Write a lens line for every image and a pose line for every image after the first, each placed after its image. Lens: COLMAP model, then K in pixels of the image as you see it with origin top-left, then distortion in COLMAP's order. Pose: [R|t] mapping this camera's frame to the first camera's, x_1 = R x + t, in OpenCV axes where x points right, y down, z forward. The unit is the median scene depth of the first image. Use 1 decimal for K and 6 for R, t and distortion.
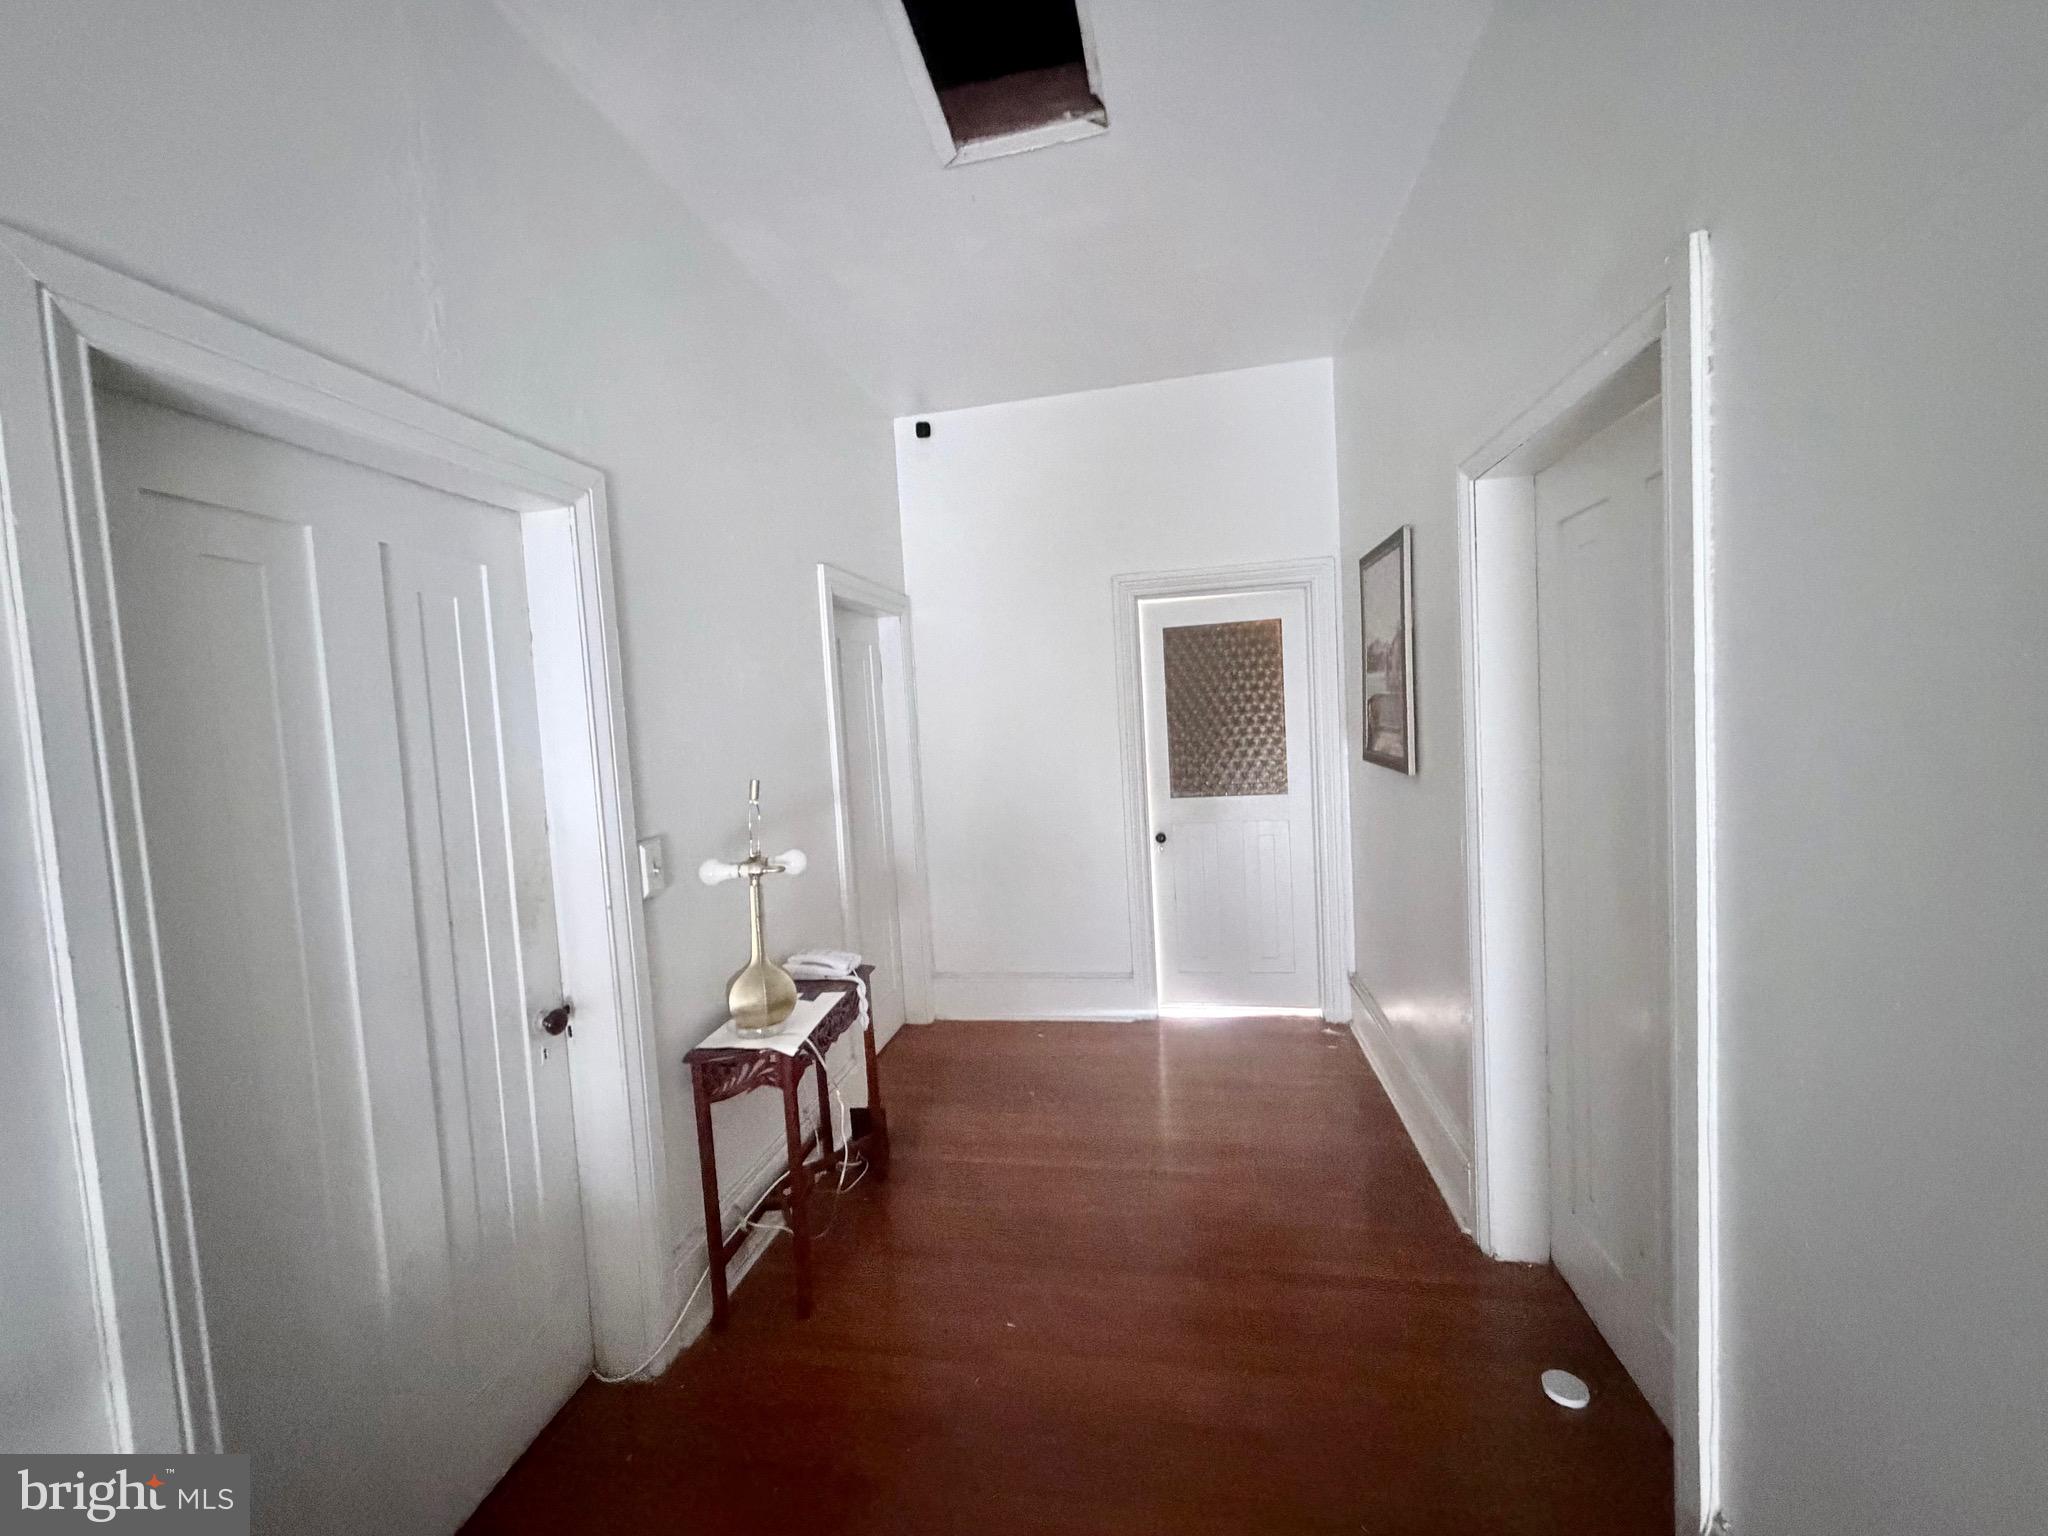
lens RADIAL K [[810.2, 0, 1021.6], [0, 810.2, 759.6], [0, 0, 1]] dist [0.000563, -0.000010]
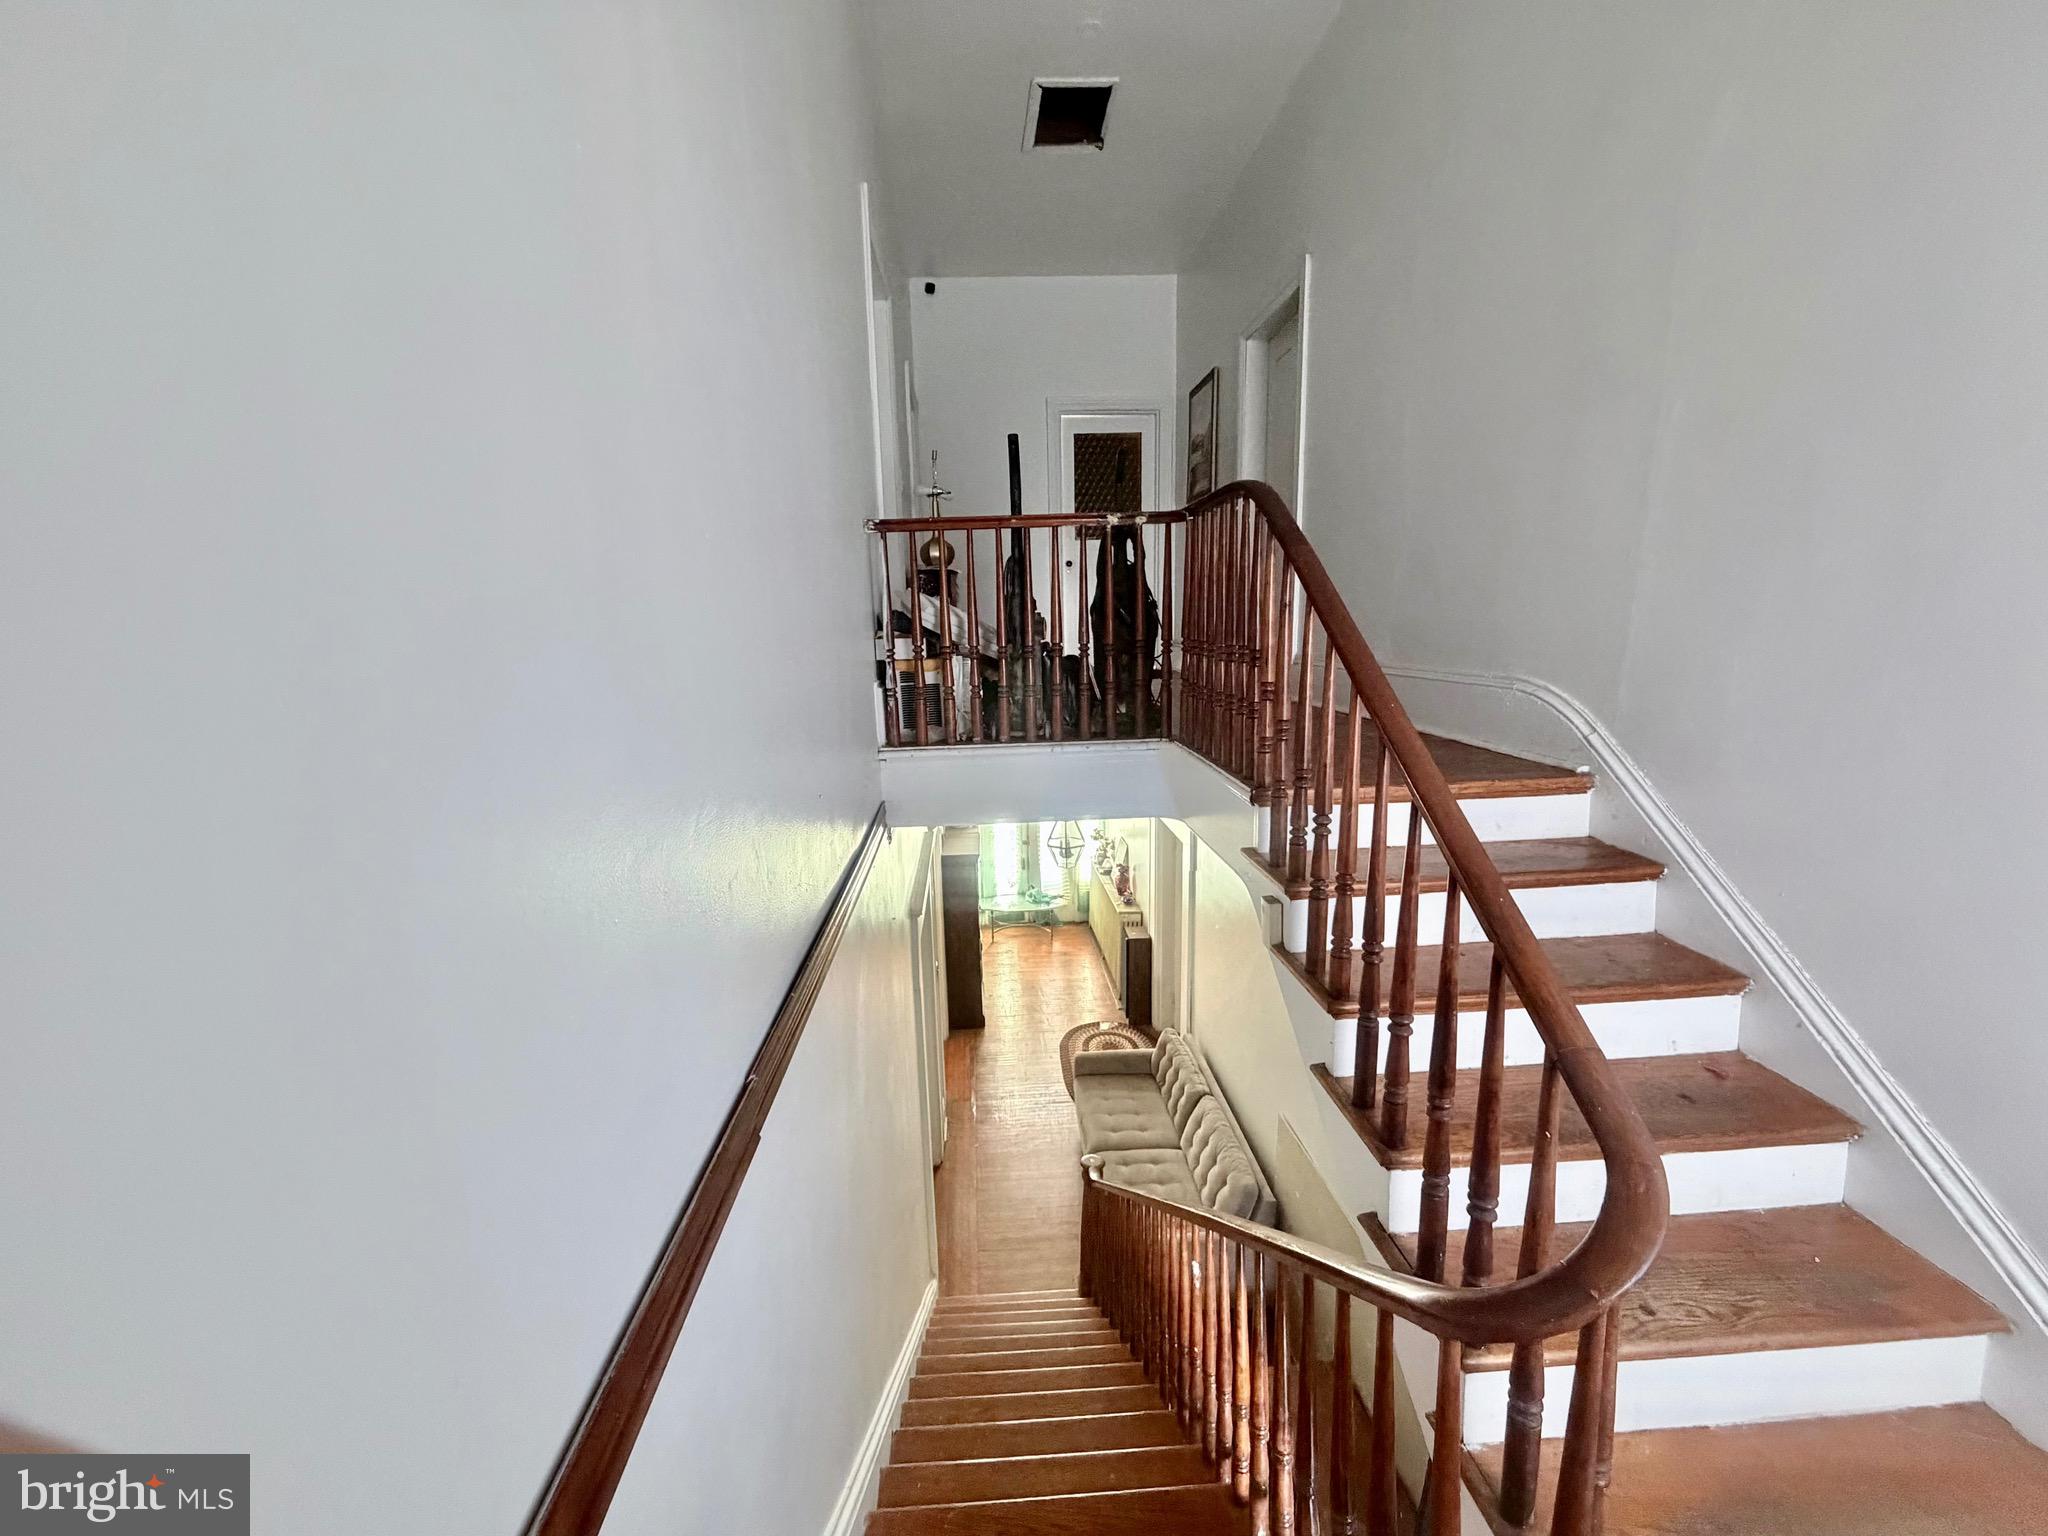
lens RADIAL K [[810.2, 0, 1021.3], [0, 810.2, 769.0], [0, 0, 1]] dist [0.000563, -0.000010]
pose [[0.967795, -0.014011, 0.251348, -0.456833], [-0.016459, 0.992792, 0.118715, 0.412520], [-0.251199, -0.119029, 0.960589, -0.831949]]
